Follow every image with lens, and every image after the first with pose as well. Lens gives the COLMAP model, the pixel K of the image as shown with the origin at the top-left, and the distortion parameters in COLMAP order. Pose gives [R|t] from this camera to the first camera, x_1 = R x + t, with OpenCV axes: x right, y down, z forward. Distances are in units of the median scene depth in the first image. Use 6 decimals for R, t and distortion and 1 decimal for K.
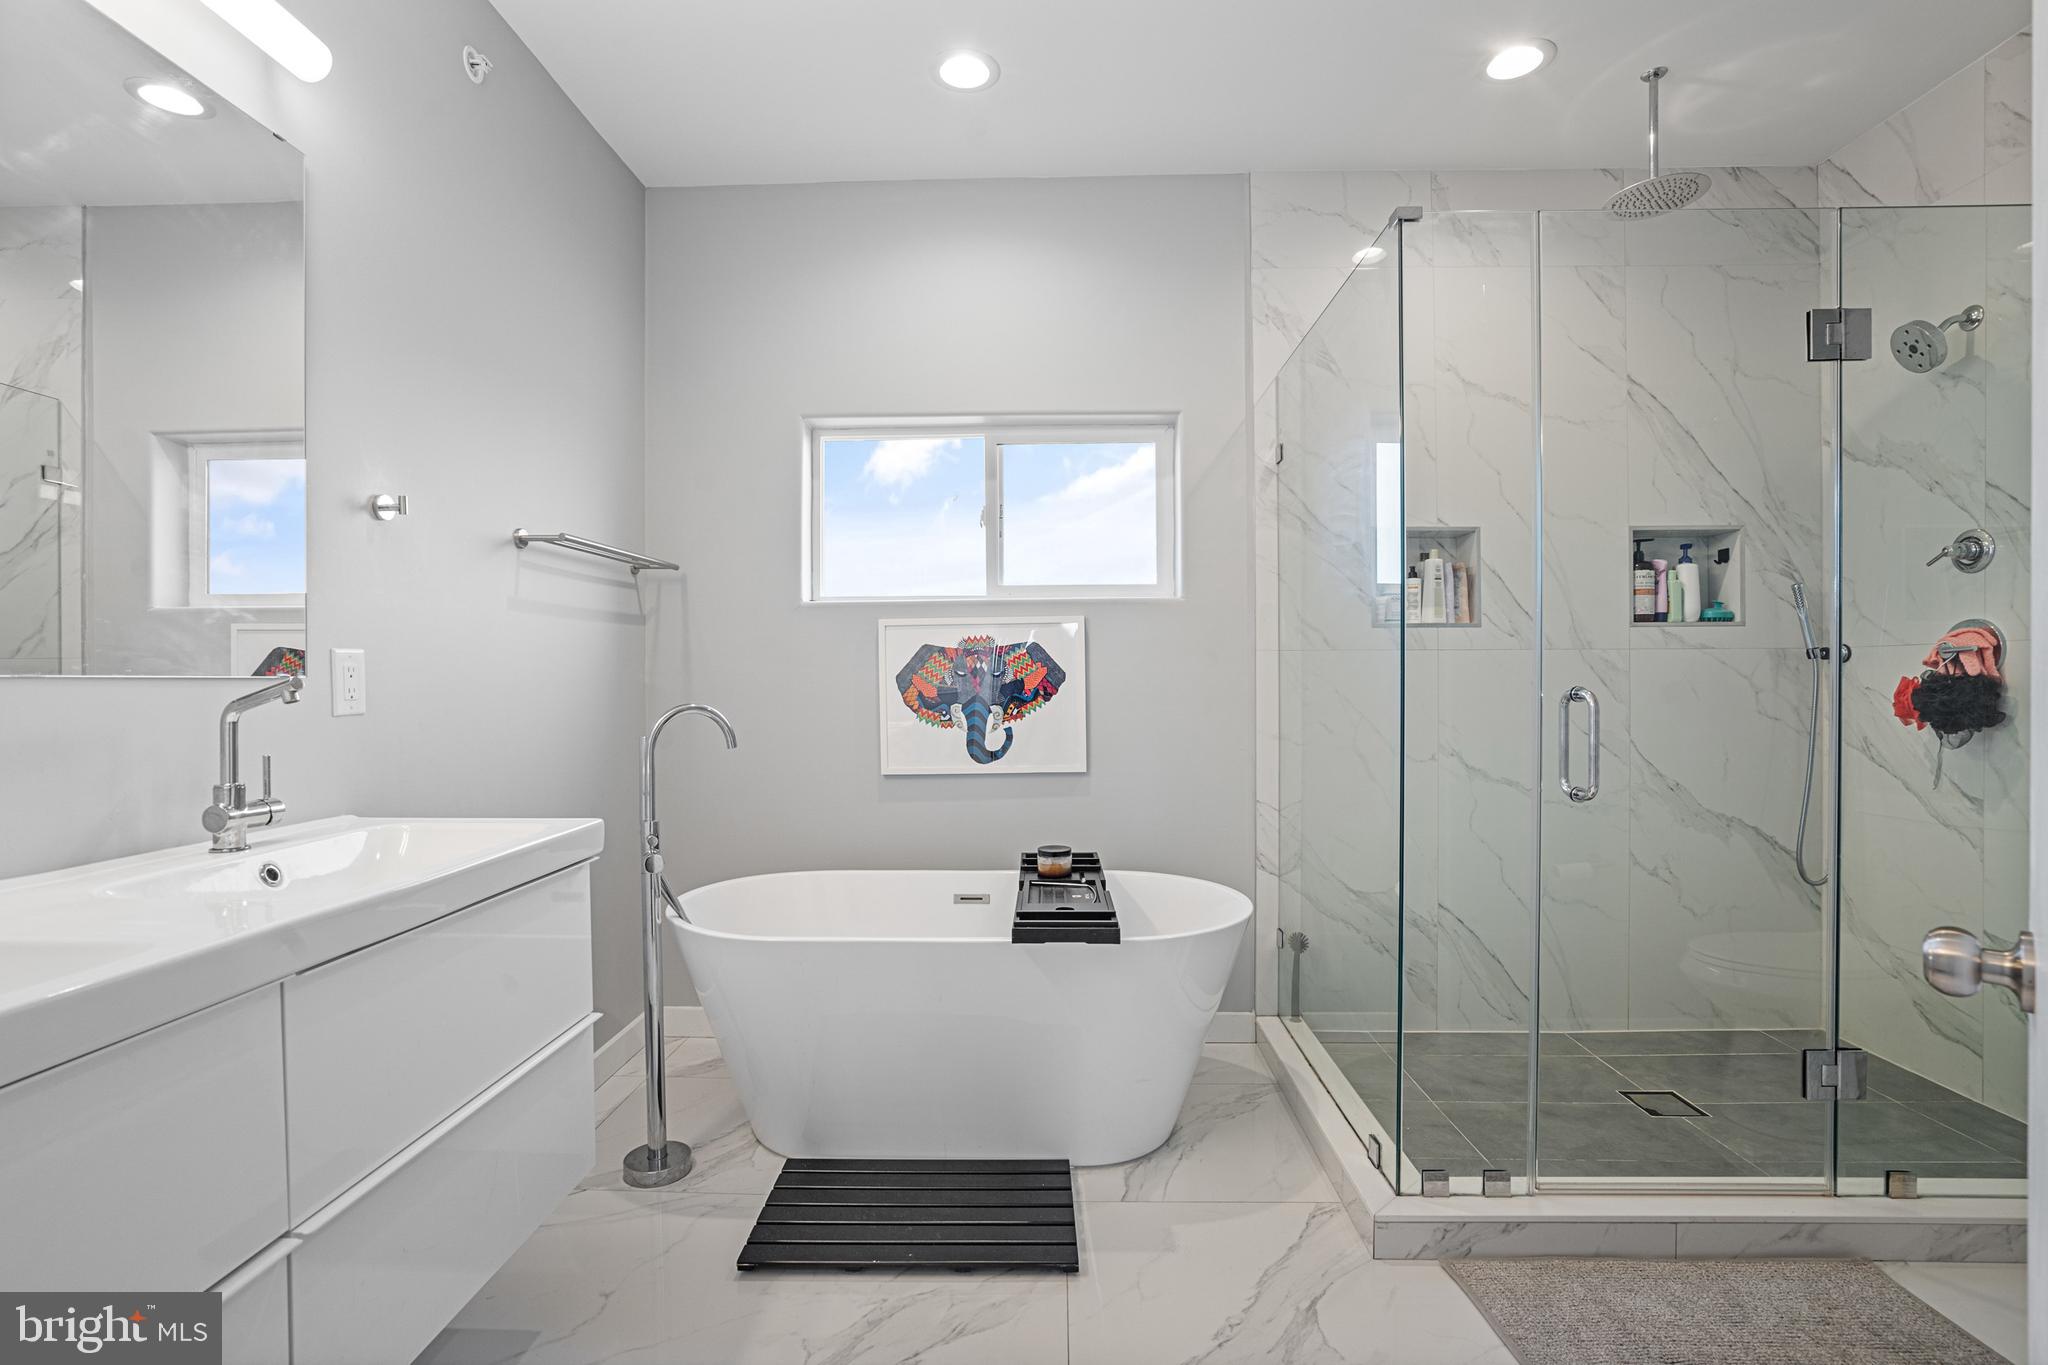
lens RADIAL K [[971.0, 0, 1022.1], [0, 971.0, 684.4], [0, 0, 1]] dist [-0.037631, 0.011776]
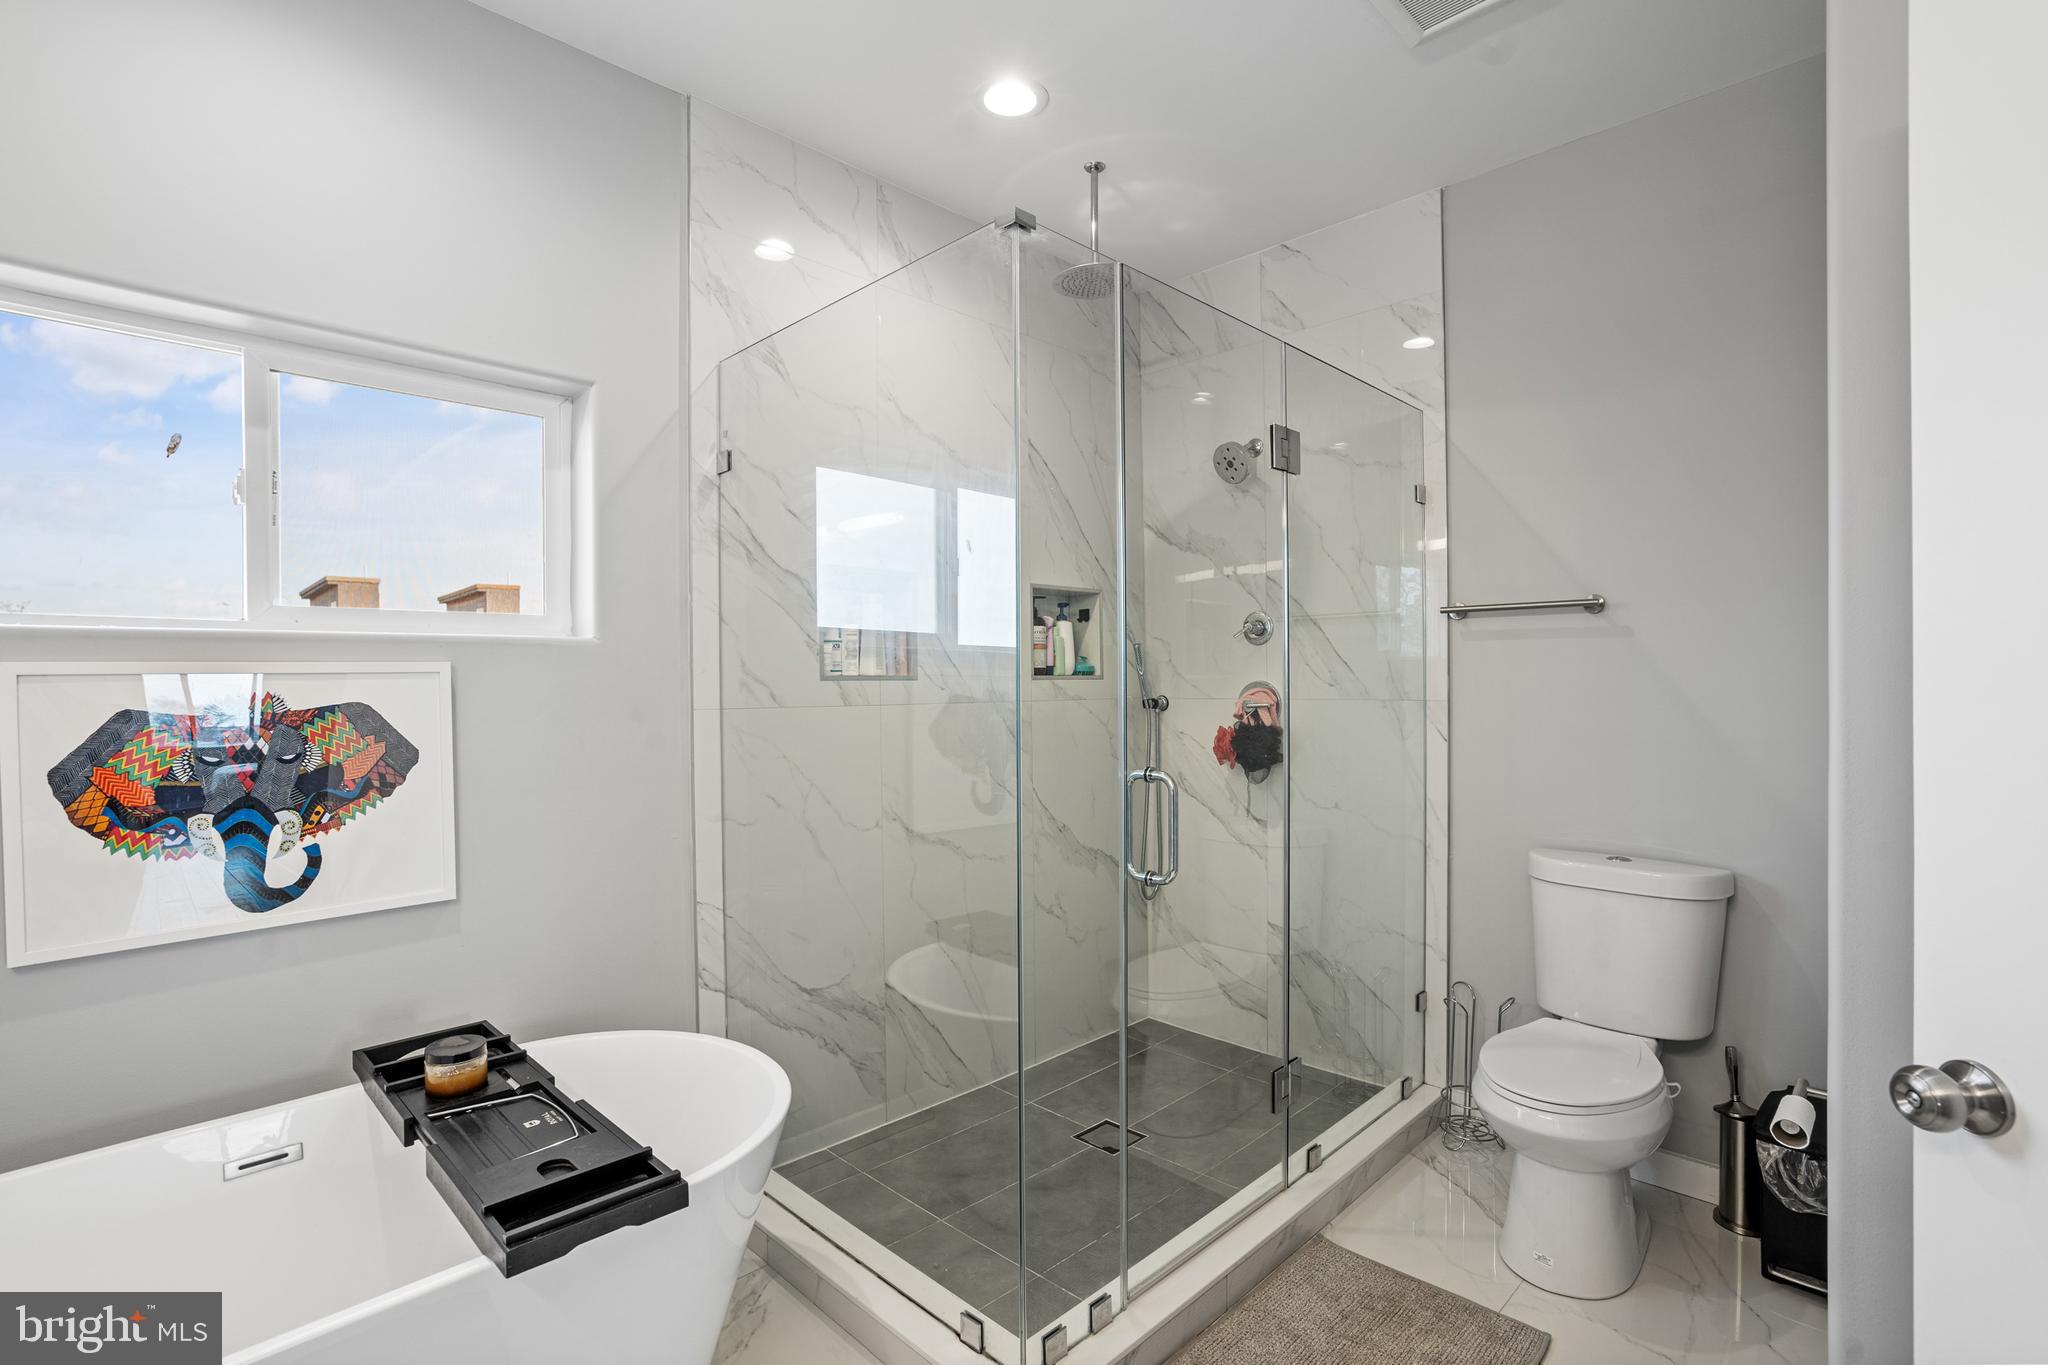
lens RADIAL K [[971.0, 0, 1023.5], [0, 971.0, 682.8], [0, 0, 1]] dist [-0.037631, 0.011776]
pose [[0.681017, -0.001712, 0.732266, -0.148657], [0.004948, 0.999985, -0.002263, -0.053847], [-0.732251, 0.005165, 0.681015, 0.276482]]
